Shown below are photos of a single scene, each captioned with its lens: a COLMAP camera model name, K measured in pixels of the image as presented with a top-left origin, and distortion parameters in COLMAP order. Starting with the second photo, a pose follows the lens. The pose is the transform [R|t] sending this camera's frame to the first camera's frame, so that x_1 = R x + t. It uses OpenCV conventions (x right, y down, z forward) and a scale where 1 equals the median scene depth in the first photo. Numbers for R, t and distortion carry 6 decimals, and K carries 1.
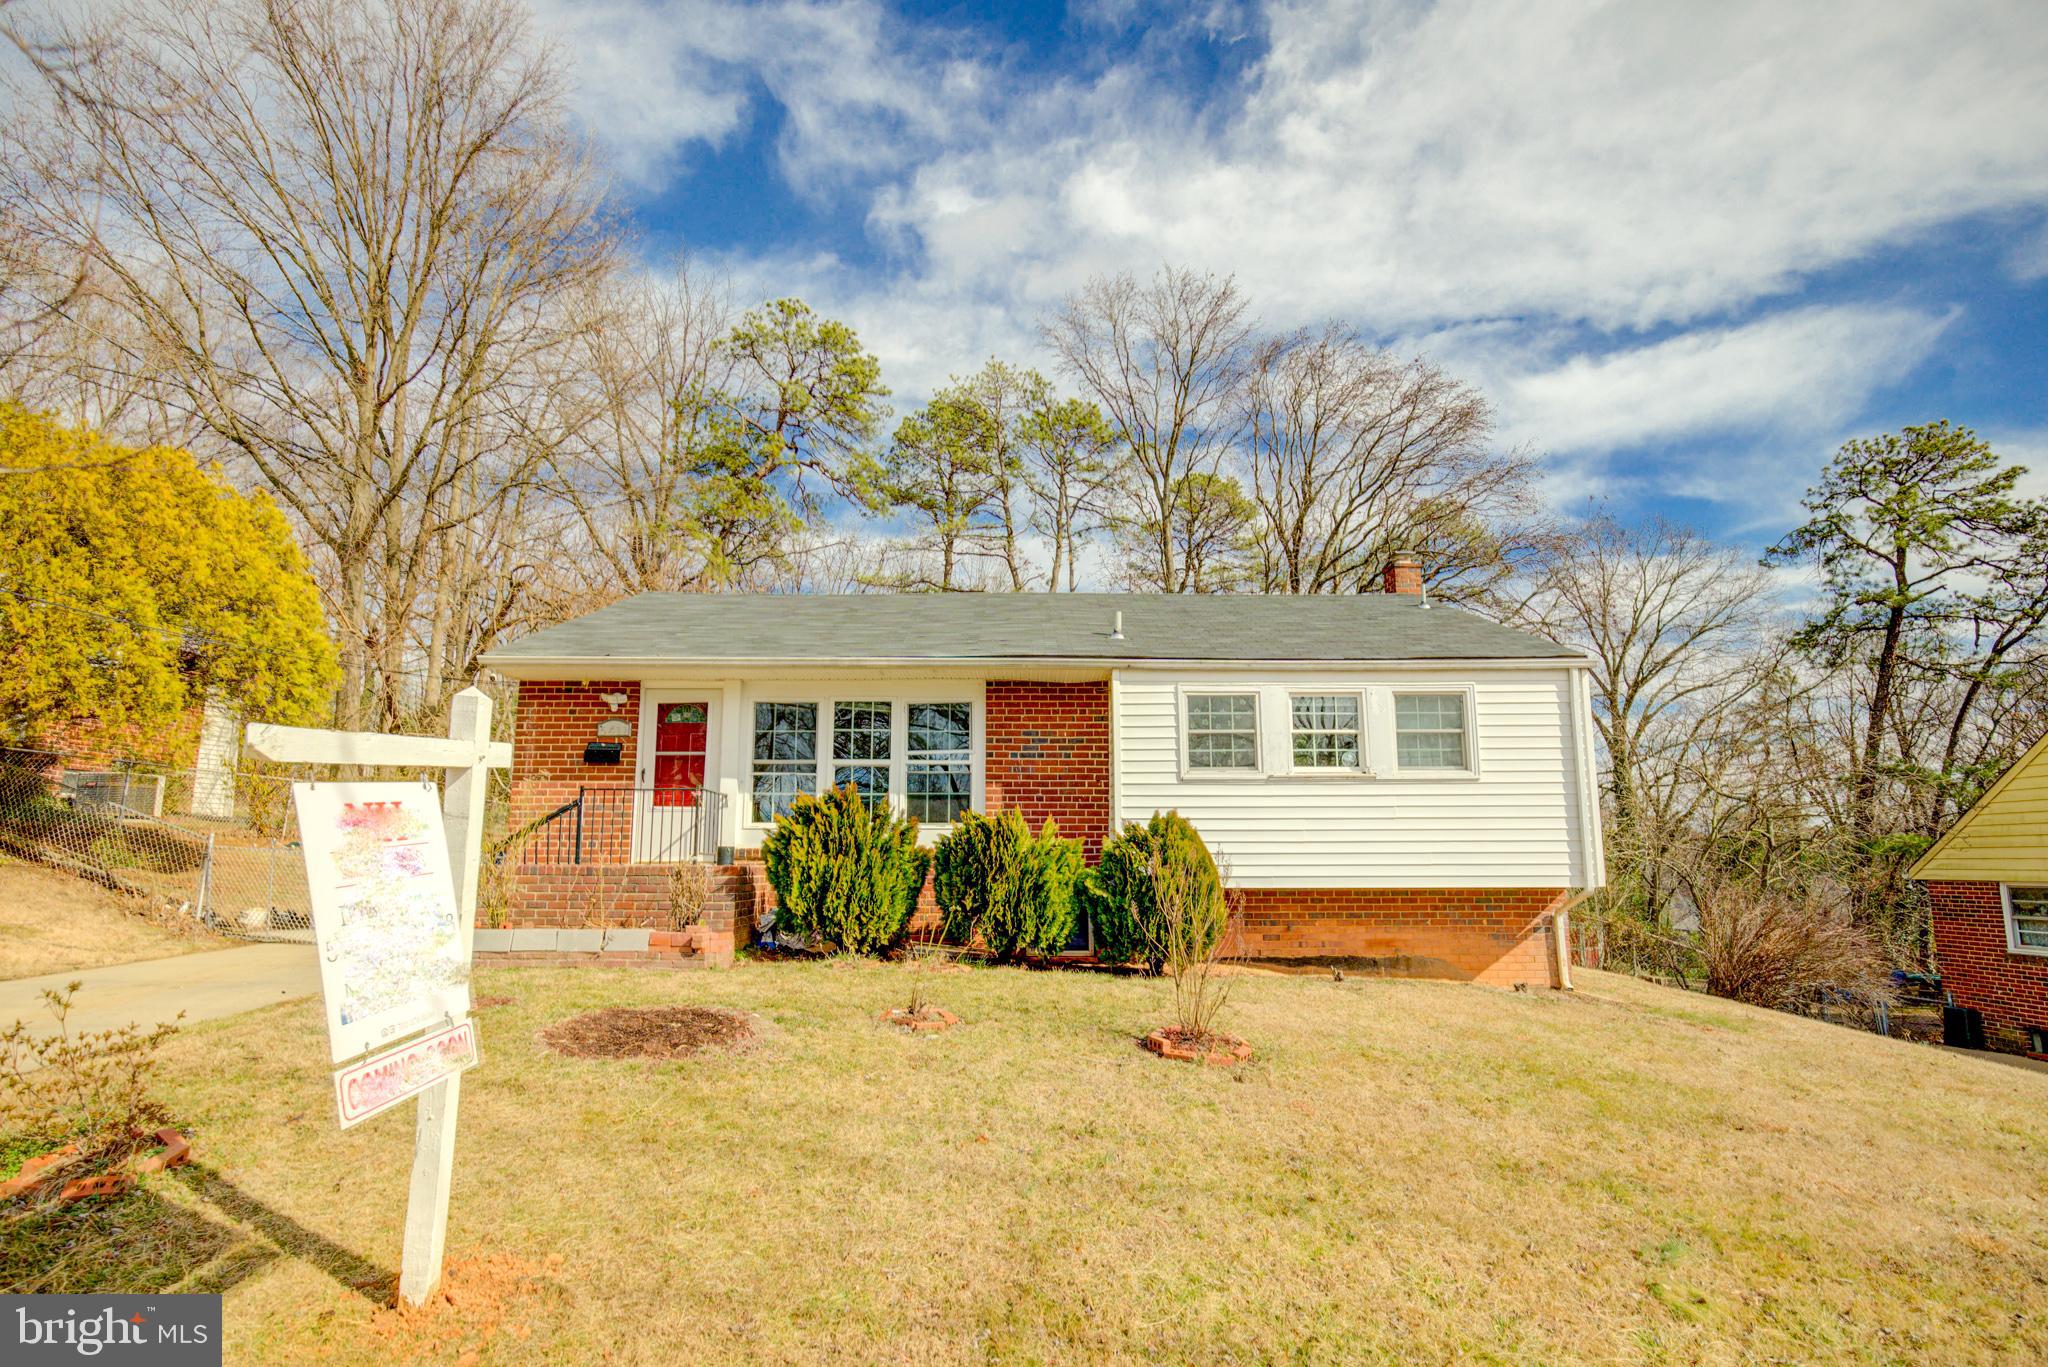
lens RADIAL K [[919.0, 0, 1009.9], [0, 919.0, 686.4], [0, 0, 1]] dist [0.000920, -0.000054]
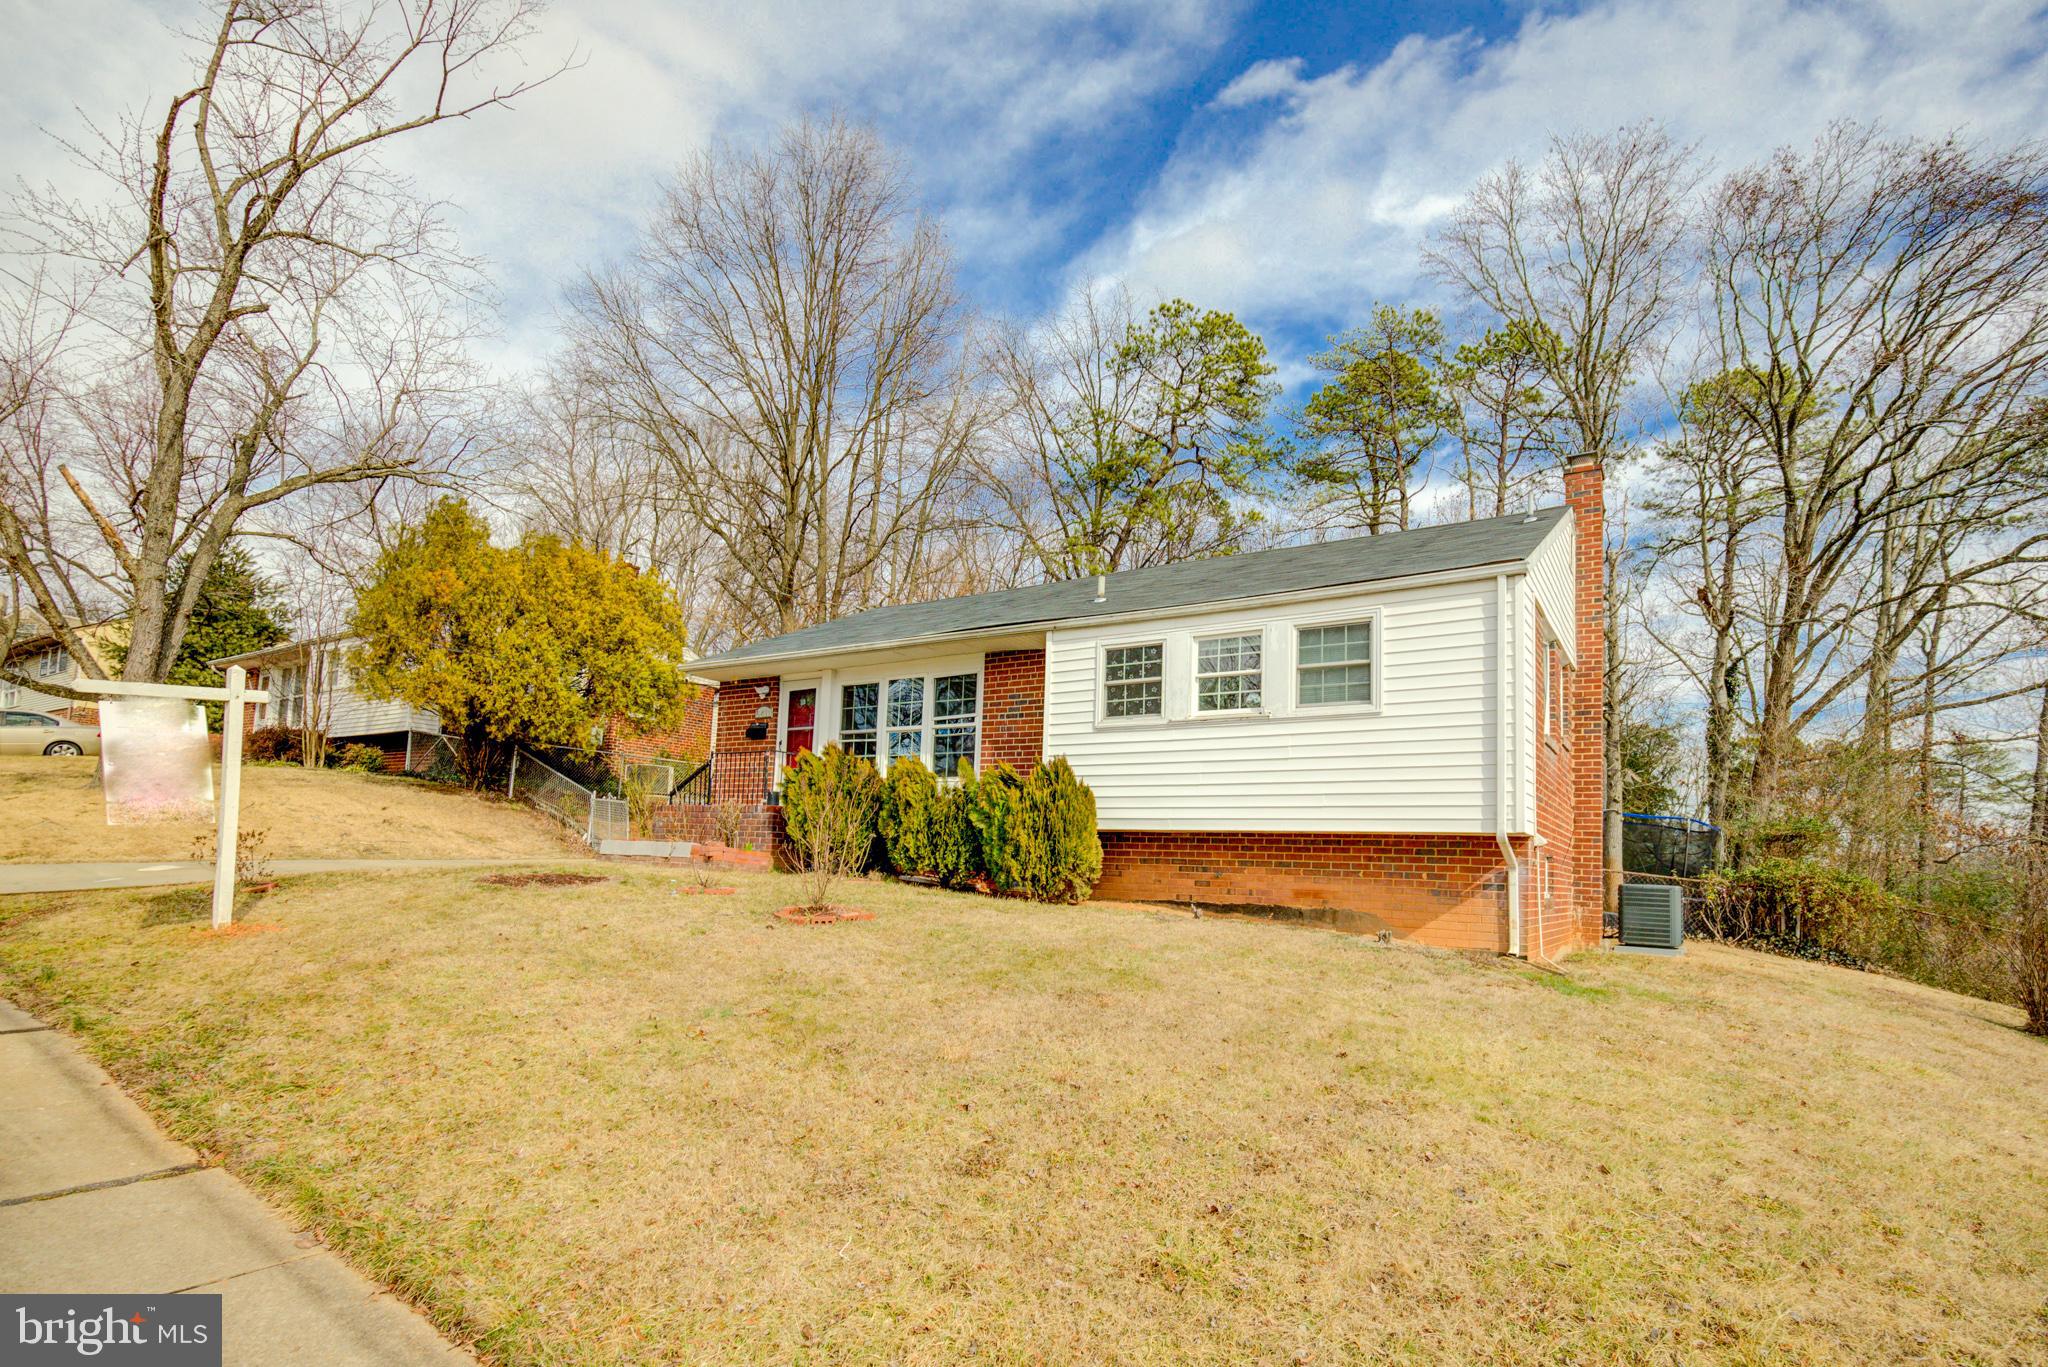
lens RADIAL K [[931.9, 0, 1031.9], [0, 931.9, 706.5], [0, 0, 1]] dist [0.011628, 0.000456]
pose [[0.846475, -0.056415, -0.529431, 0.681808], [0.062773, 0.998010, -0.005981, 0.076283], [0.528715, -0.028171, 0.848332, 0.046729]]
